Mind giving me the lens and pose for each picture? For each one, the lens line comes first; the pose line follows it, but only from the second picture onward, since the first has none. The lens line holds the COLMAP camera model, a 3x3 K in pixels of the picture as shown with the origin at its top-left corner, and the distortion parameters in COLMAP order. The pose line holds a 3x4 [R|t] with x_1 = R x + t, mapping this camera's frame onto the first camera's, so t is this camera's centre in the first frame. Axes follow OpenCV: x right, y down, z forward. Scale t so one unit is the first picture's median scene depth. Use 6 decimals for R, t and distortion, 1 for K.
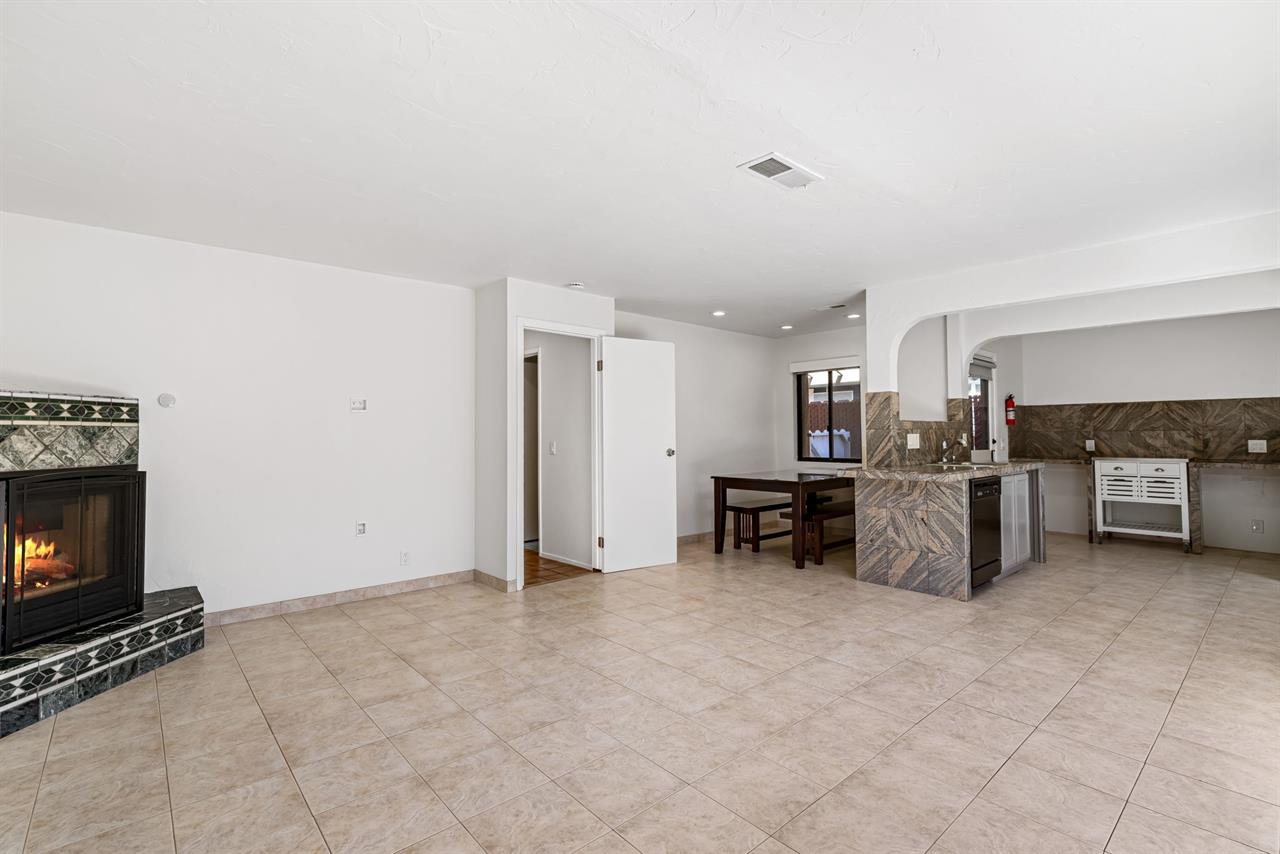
lens RADIAL K [[582.8, 0, 638.3], [0, 582.8, 420.0], [0, 0, 1]] dist [-0.004969, 0.002150]
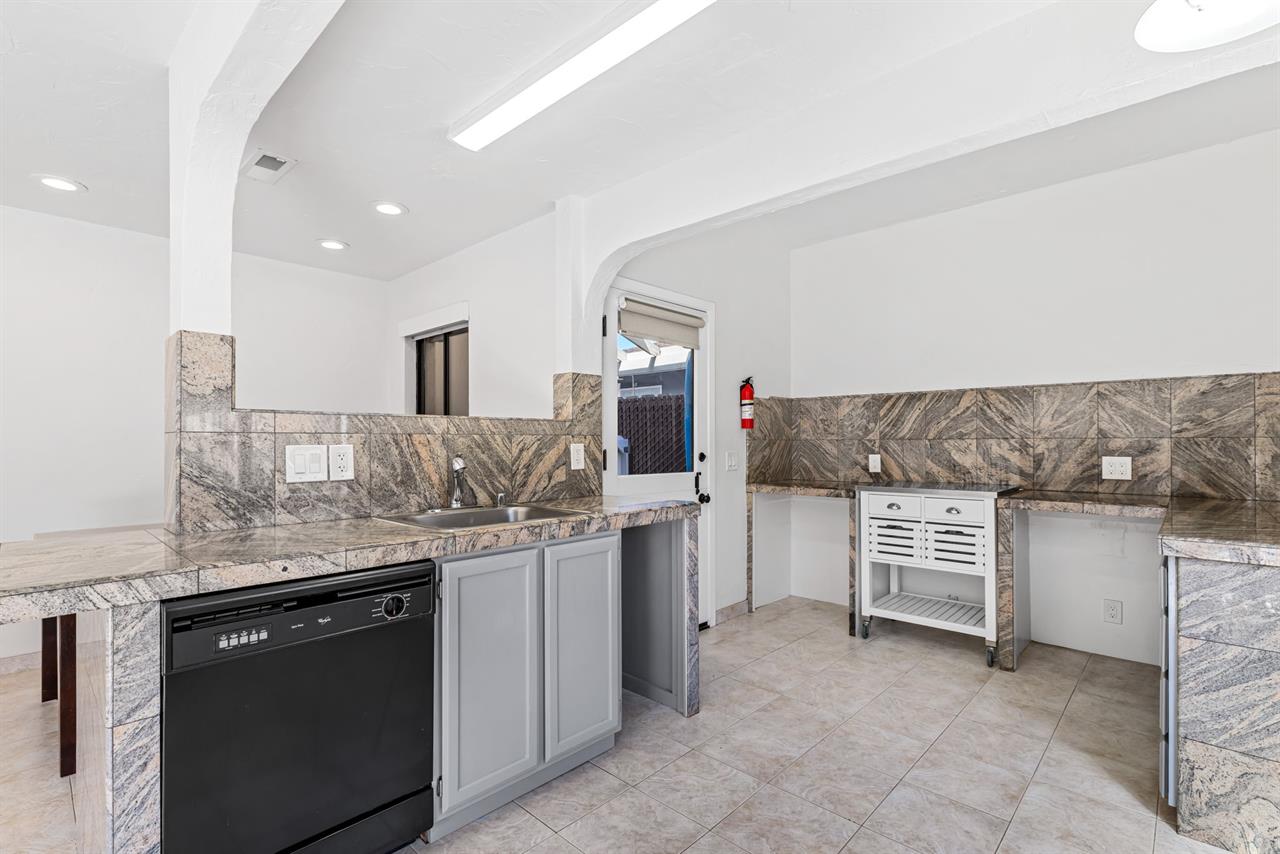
lens RADIAL K [[582.8, 0, 652.4], [0, 582.8, 451.0], [0, 0, 1]] dist [-0.004969, 0.002150]
pose [[0.994236, 0.002736, 0.107183, 0.525130], [-0.006937, 0.999221, 0.038847, 0.009799], [-0.106993, -0.039366, 0.993480, 0.461746]]
